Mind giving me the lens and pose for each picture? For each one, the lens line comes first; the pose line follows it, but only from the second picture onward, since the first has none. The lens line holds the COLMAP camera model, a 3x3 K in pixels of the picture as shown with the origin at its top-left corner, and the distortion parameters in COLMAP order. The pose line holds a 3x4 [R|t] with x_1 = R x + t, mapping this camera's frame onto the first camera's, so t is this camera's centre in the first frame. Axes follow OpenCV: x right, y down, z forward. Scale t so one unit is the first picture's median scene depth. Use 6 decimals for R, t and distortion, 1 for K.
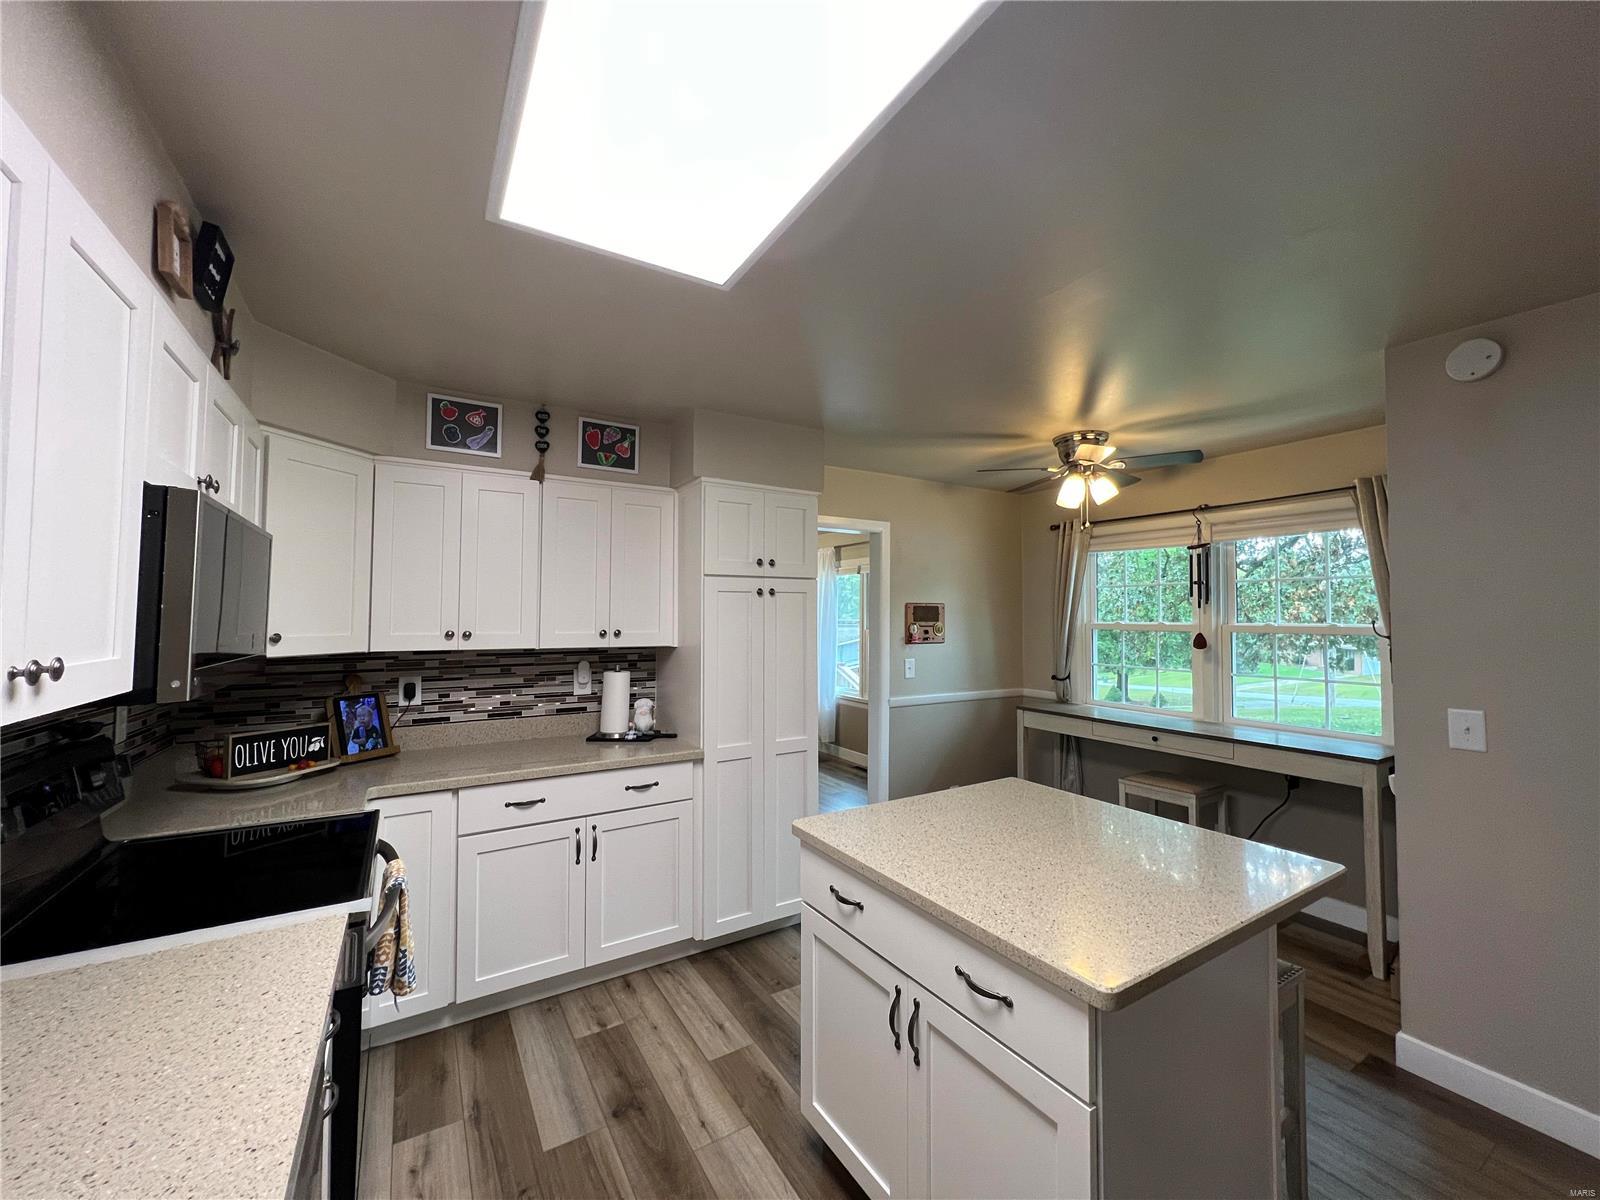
lens RADIAL K [[640.6, 0, 807.0], [0, 640.6, 592.3], [0, 0, 1]] dist [-0.001978, 0.000283]
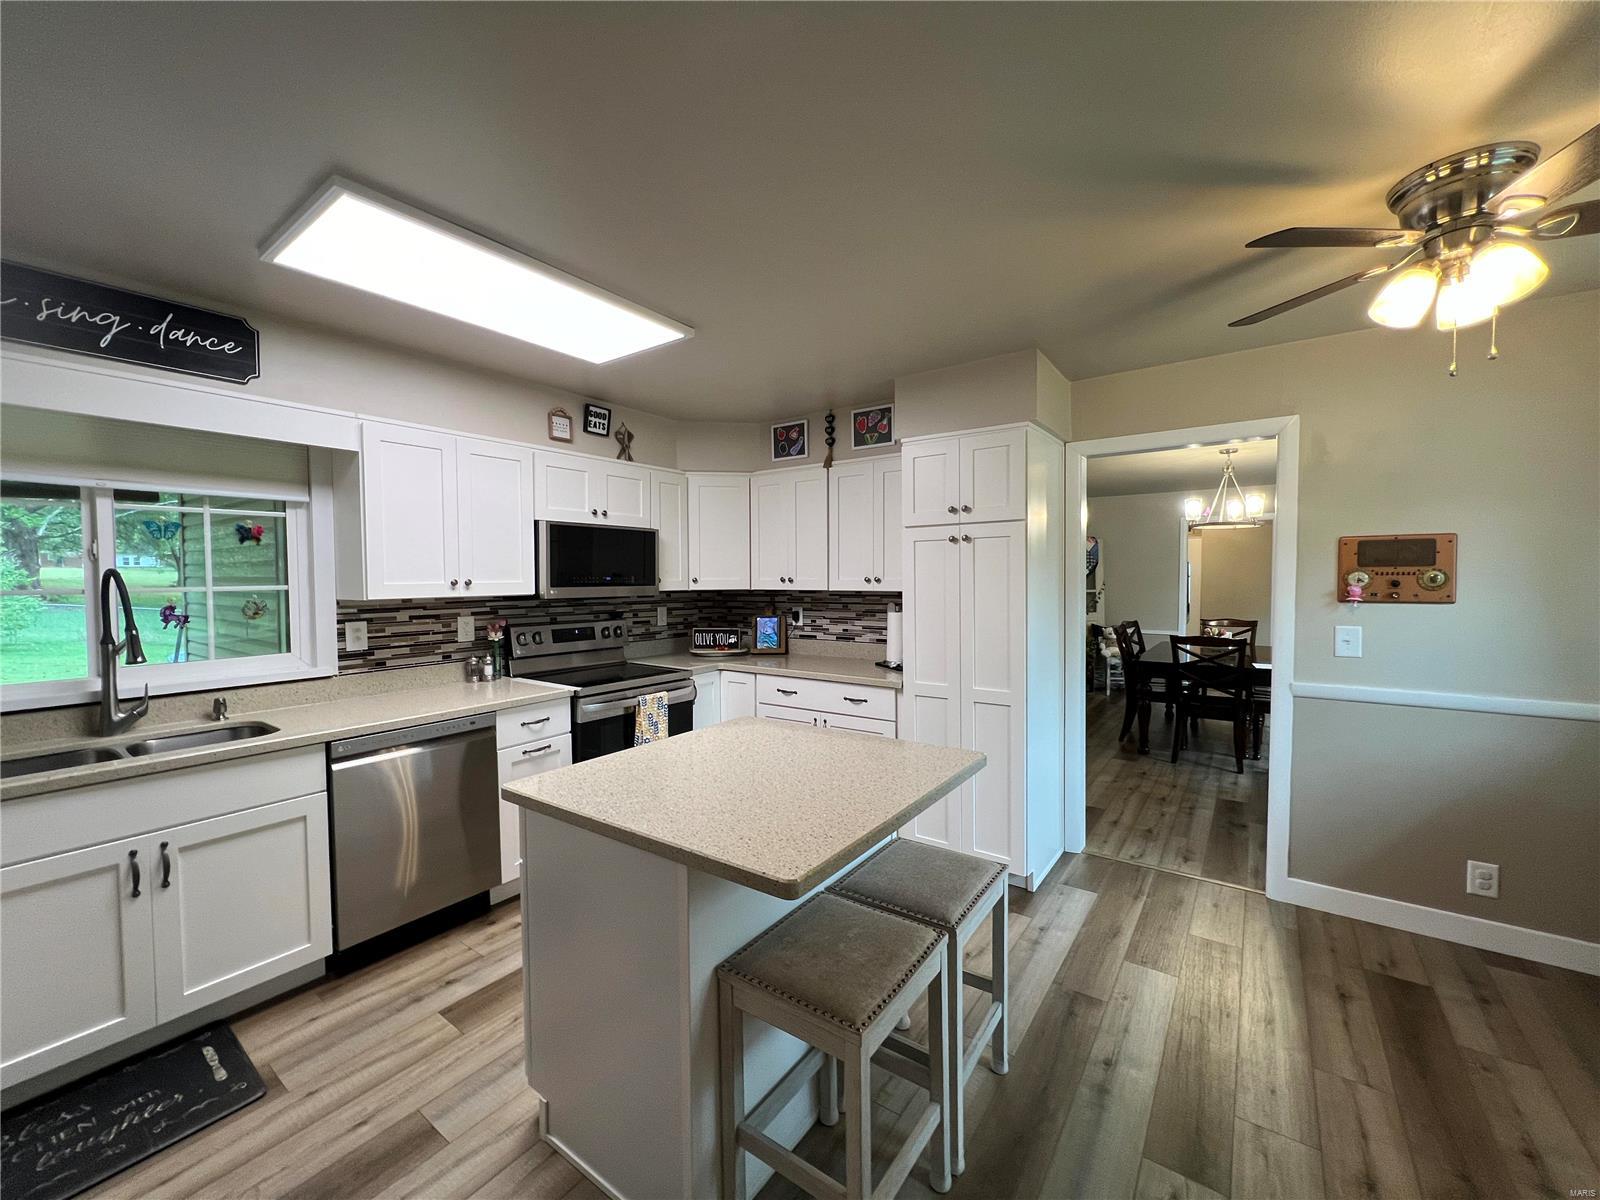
lens RADIAL K [[640.6, 0, 799.4], [0, 640.6, 596.4], [0, 0, 1]] dist [-0.001978, 0.000283]
pose [[0.377842, 0.023587, -0.925570, 0.804817], [0.042889, 0.998156, 0.042945, 0.037248], [0.924876, -0.055923, 0.376134, 0.403506]]
